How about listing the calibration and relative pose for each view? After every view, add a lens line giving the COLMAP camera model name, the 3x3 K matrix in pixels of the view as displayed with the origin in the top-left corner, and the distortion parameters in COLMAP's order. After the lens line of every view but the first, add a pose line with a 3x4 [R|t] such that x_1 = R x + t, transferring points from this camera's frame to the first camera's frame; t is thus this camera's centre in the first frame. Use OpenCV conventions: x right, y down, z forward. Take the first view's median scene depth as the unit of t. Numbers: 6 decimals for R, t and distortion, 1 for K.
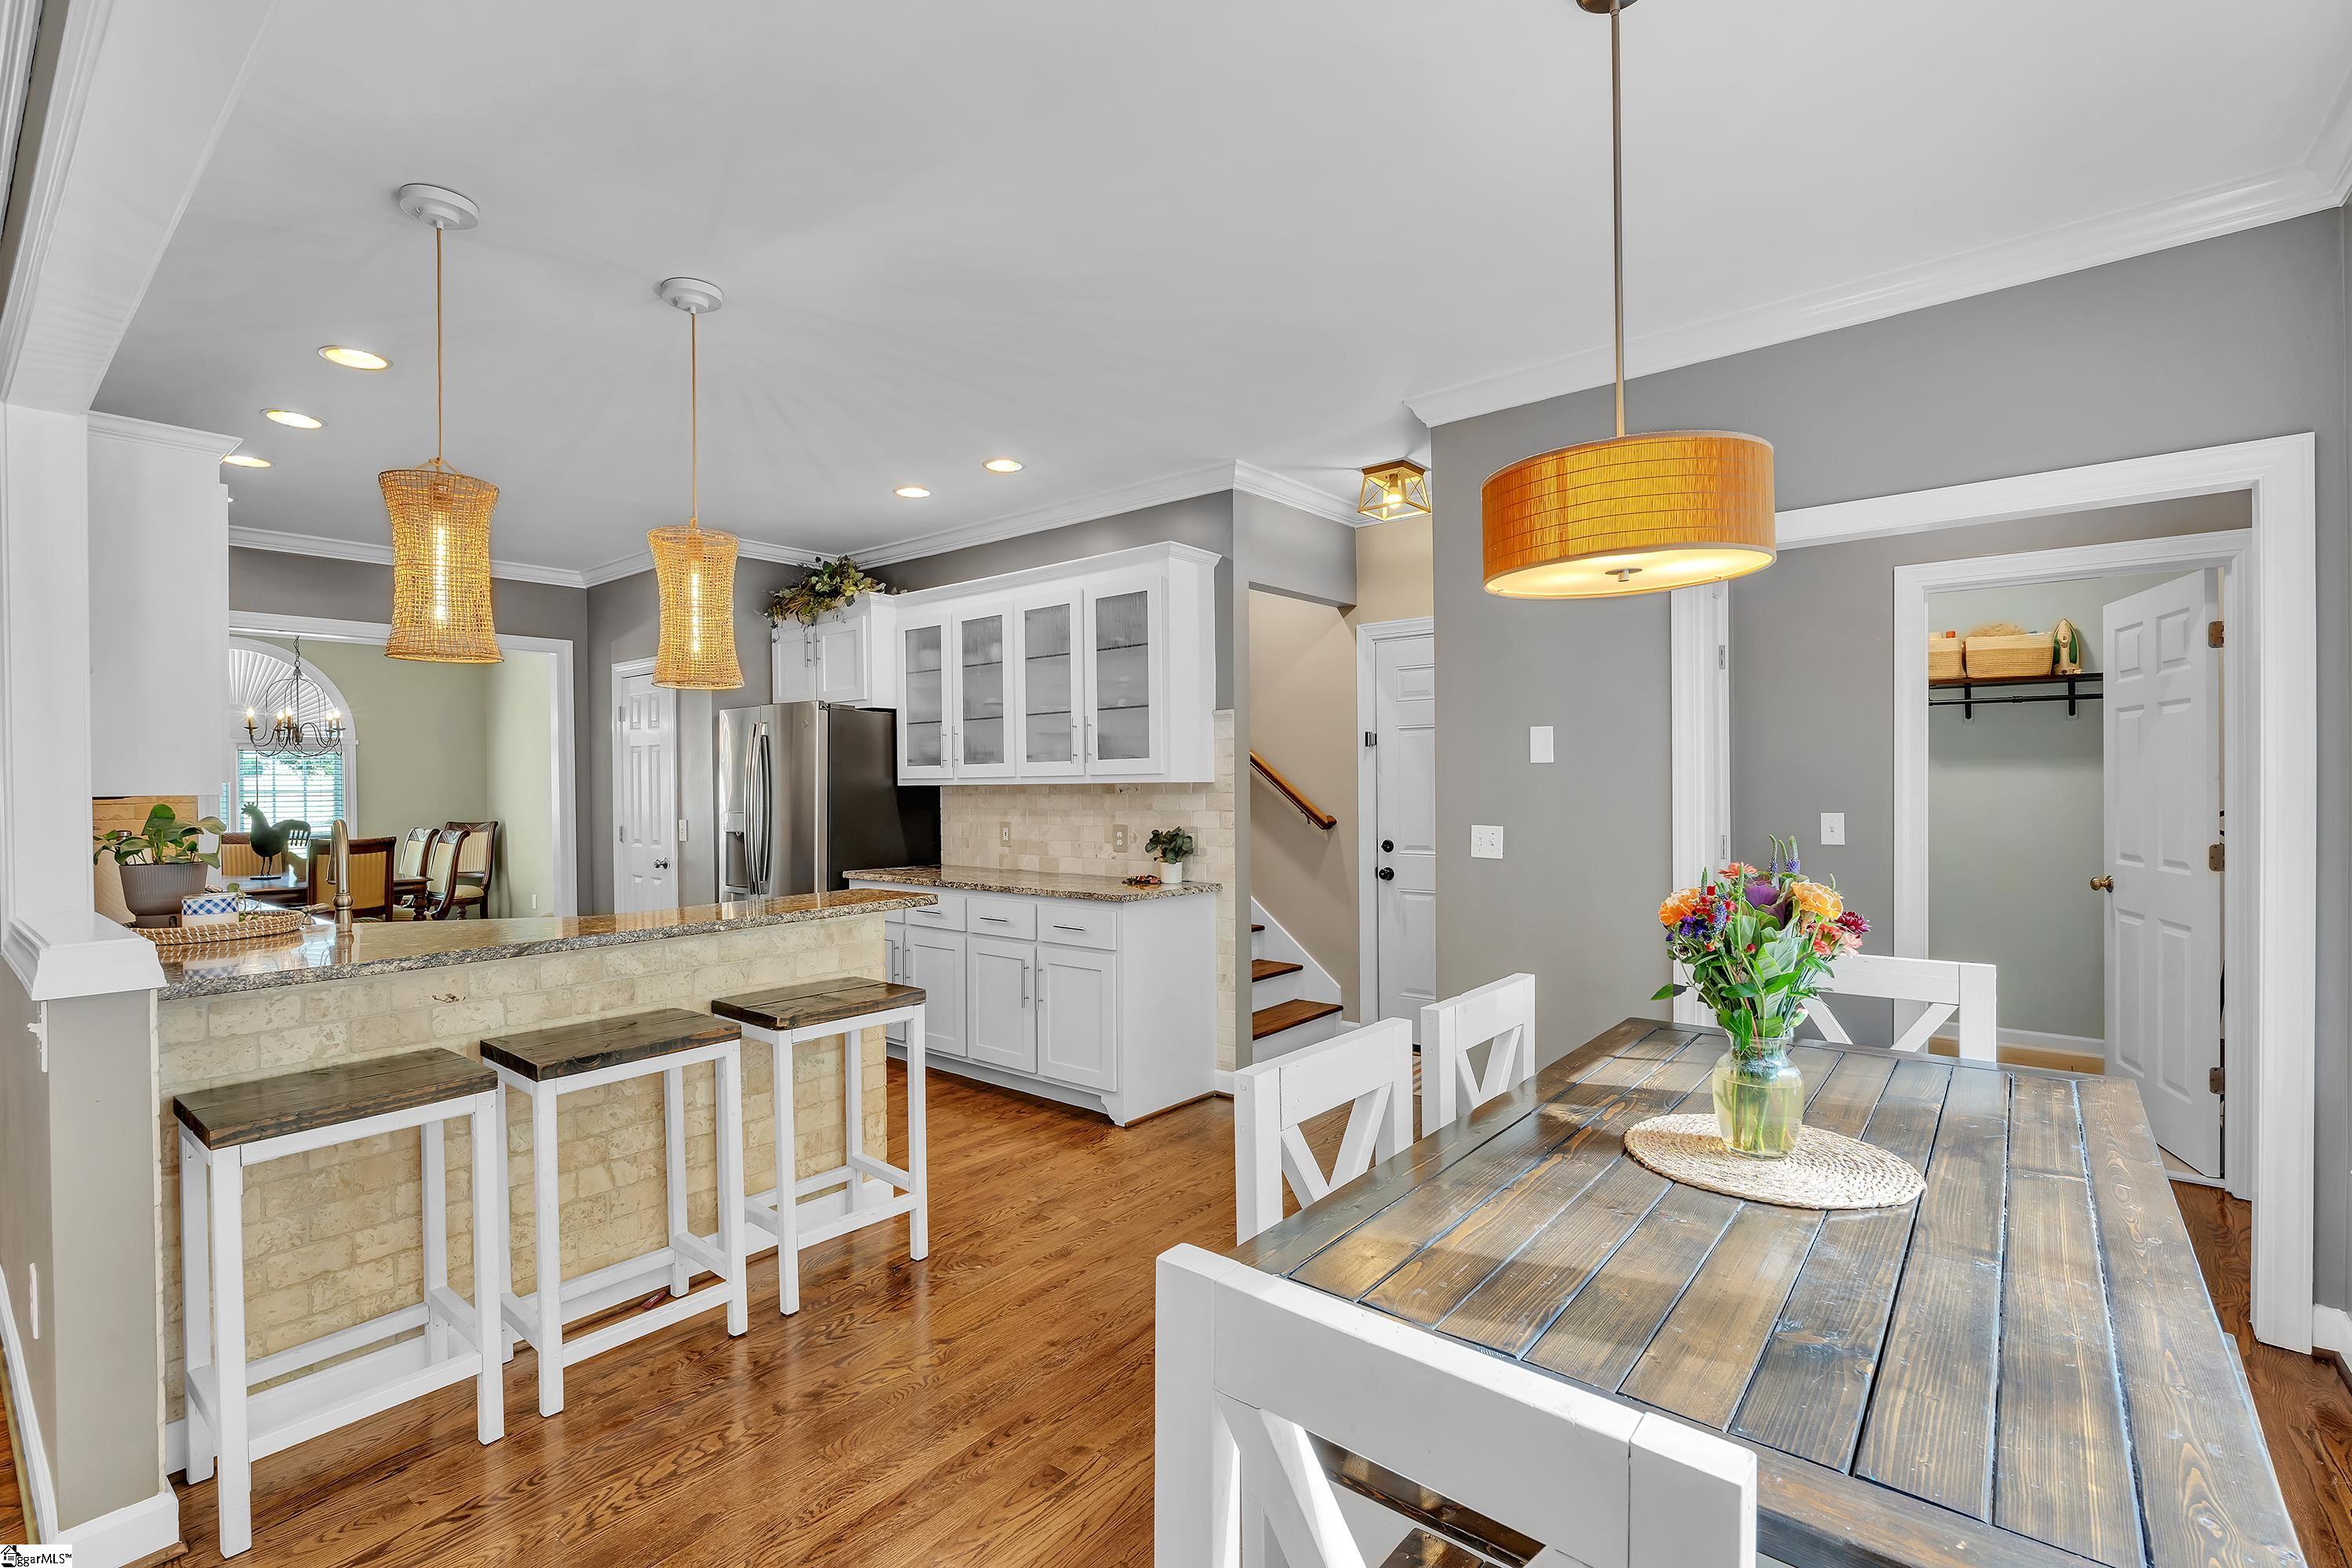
lens RADIAL K [[1039.2, 0, 1184.2], [0, 1039.2, 787.0], [0, 0, 1]] dist [-0.008921, -0.000126]
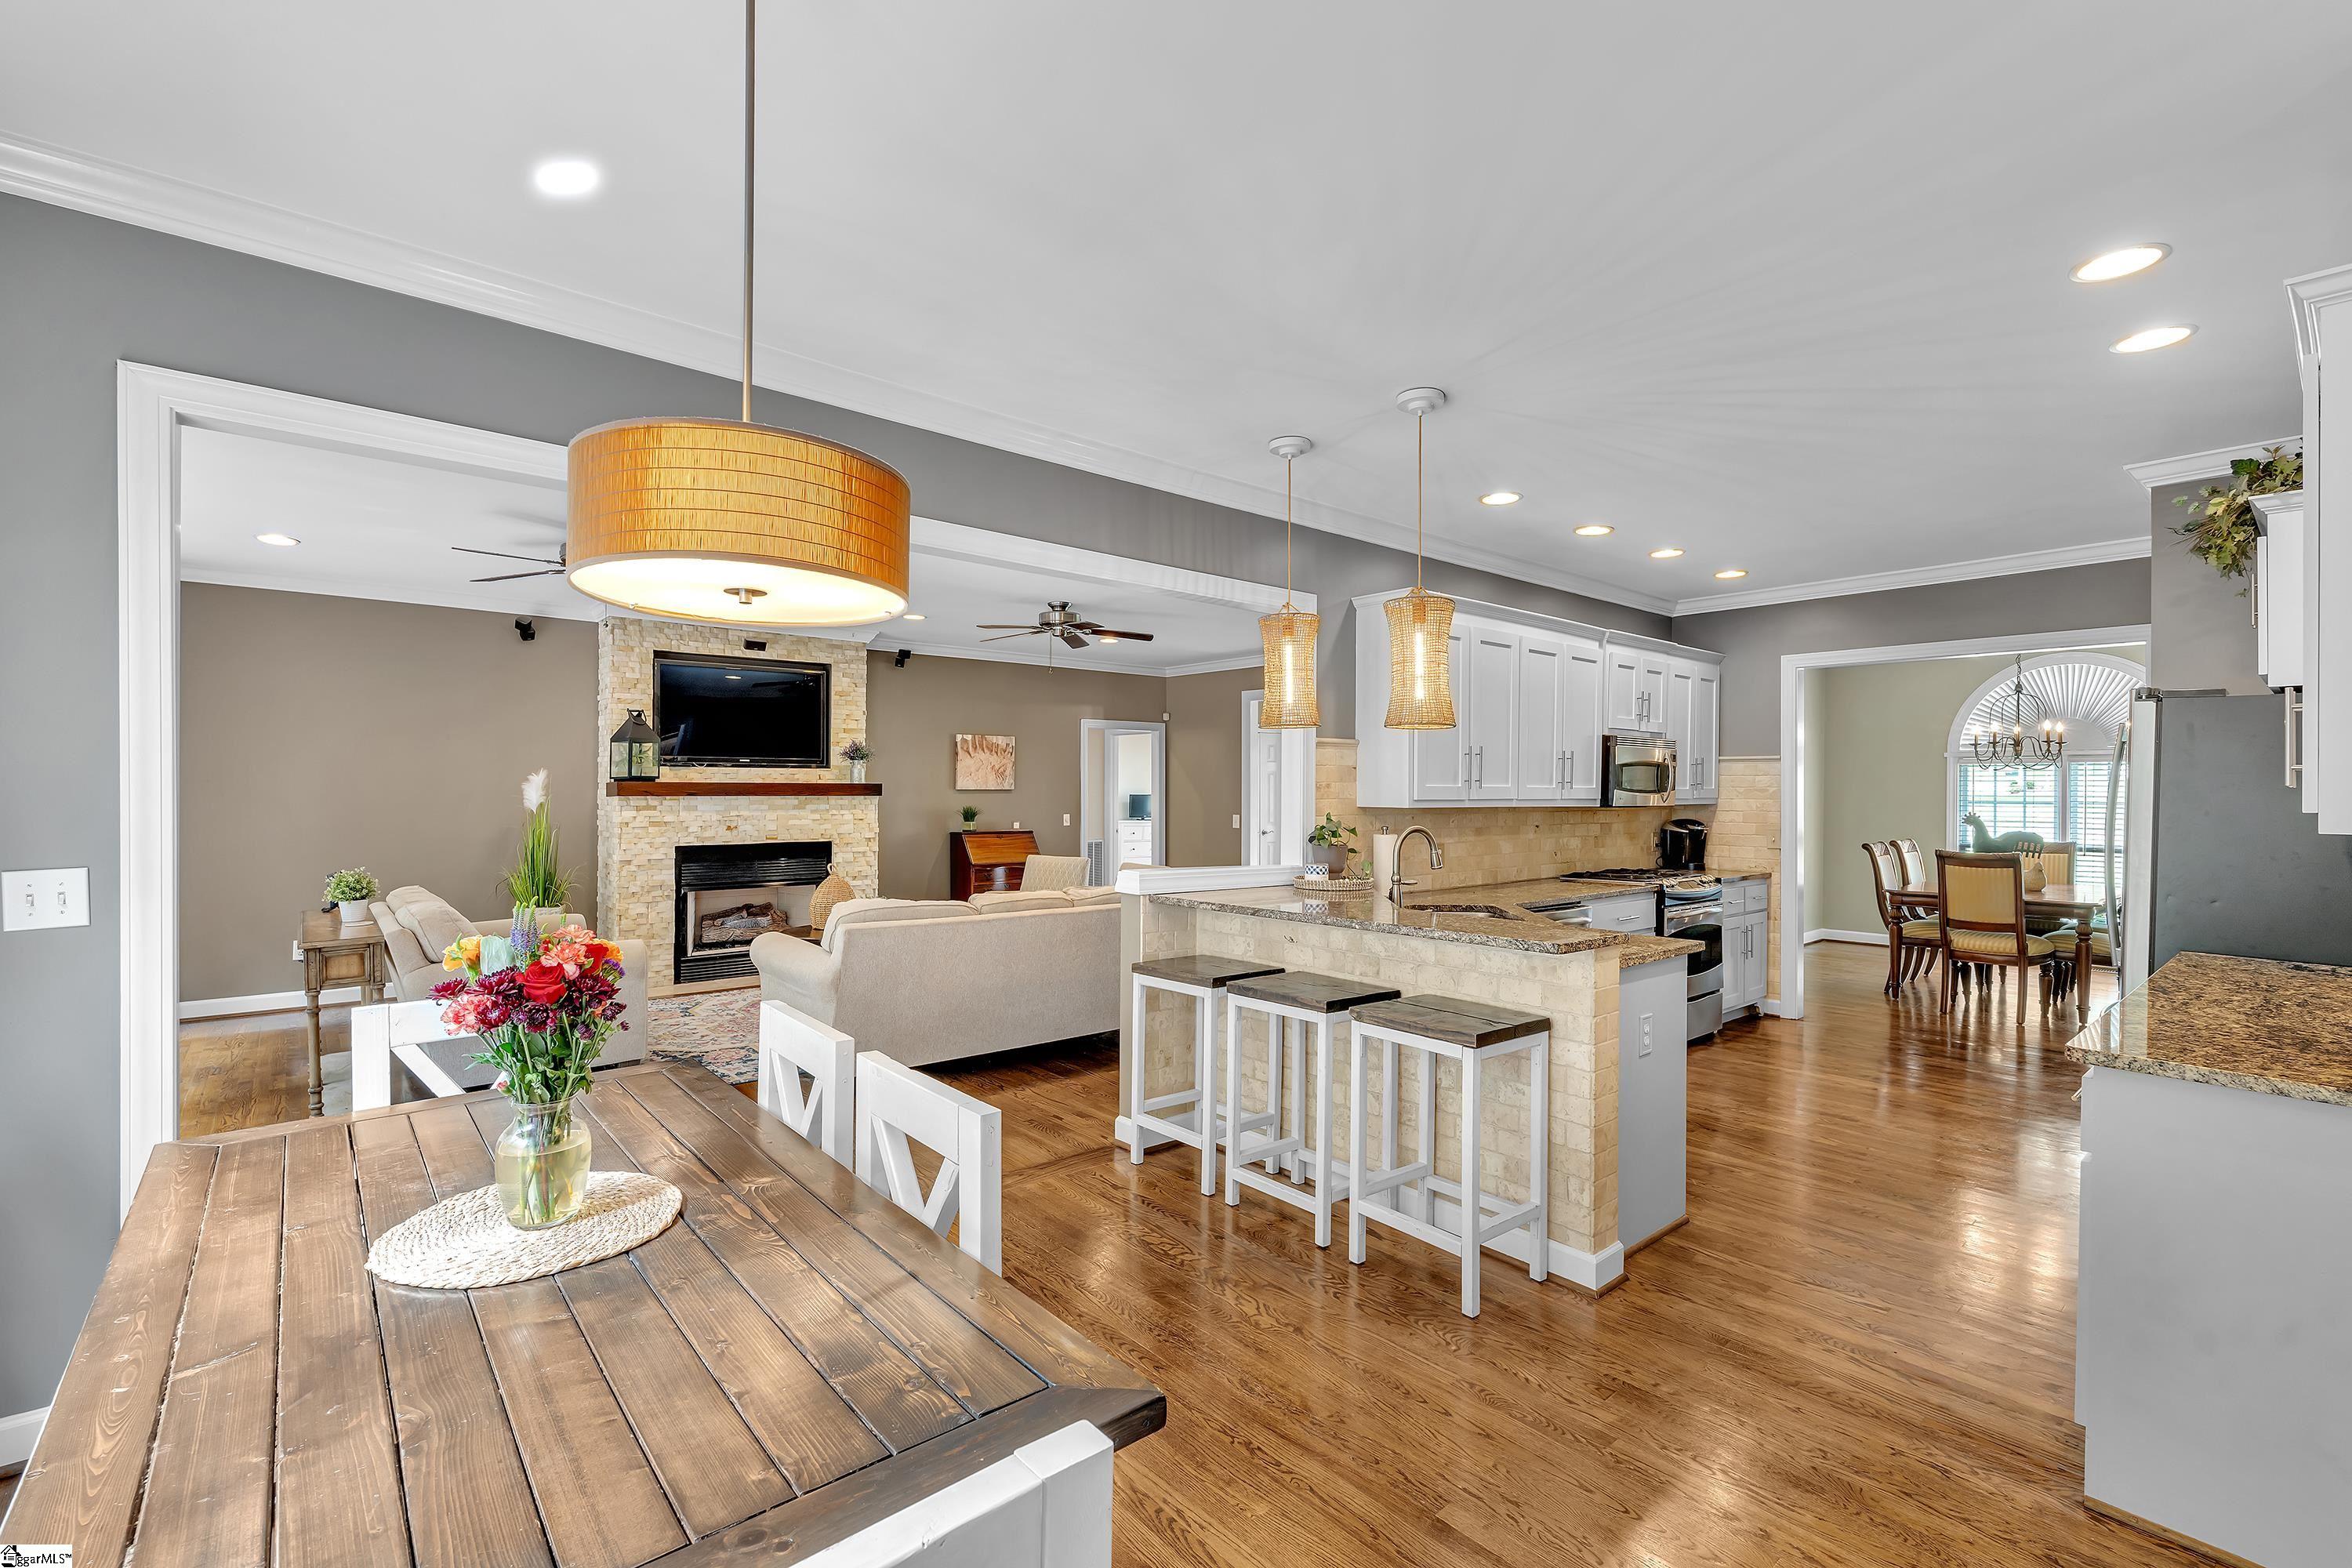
lens RADIAL K [[1039.2, 0, 1183.5], [0, 1039.2, 790.9], [0, 0, 1]] dist [-0.008921, -0.000126]
pose [[-0.185846, 0.008665, -0.982541, 0.934661], [-0.005160, 0.999939, 0.009795, -0.042382], [0.982565, 0.006890, -0.185790, 1.186265]]
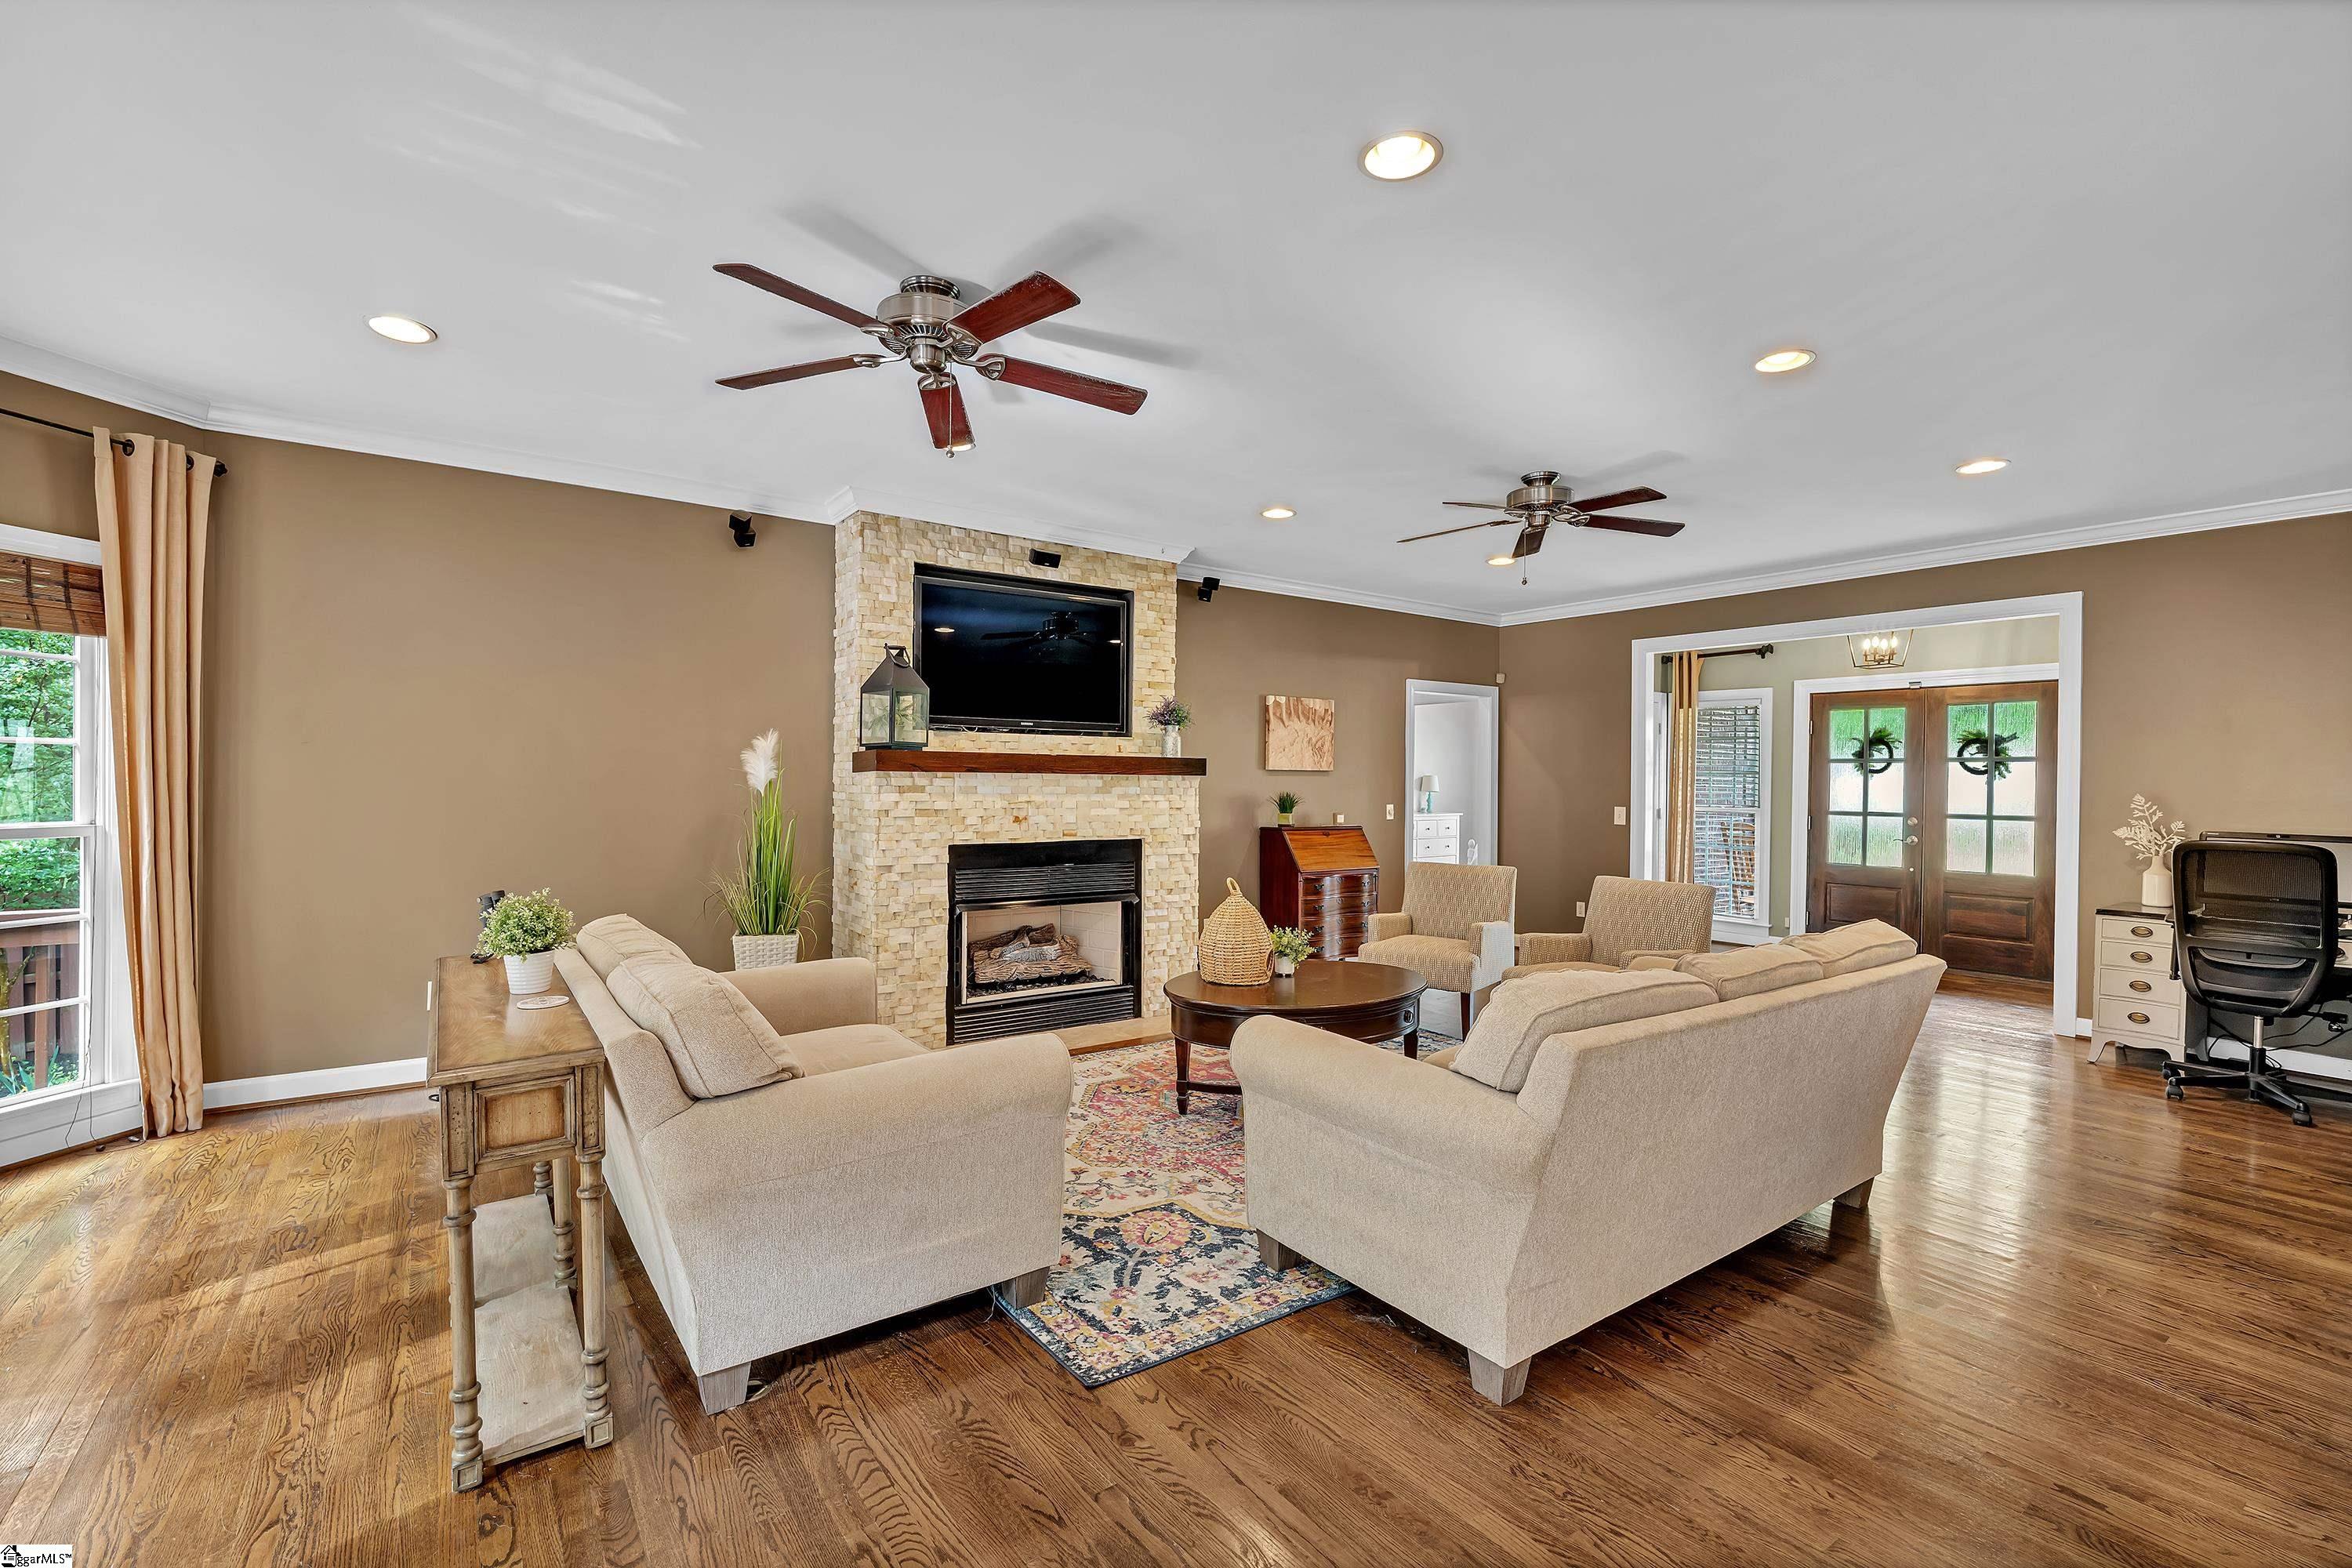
lens RADIAL K [[1039.2, 0, 1176.0], [0, 1039.2, 791.6], [0, 0, 1]] dist [-0.008921, -0.000126]
pose [[-0.273163, 0.012785, -0.961883, 0.621063], [-0.009040, 0.999833, 0.015857, -0.021670], [0.961925, 0.013027, -0.273002, 0.798354]]
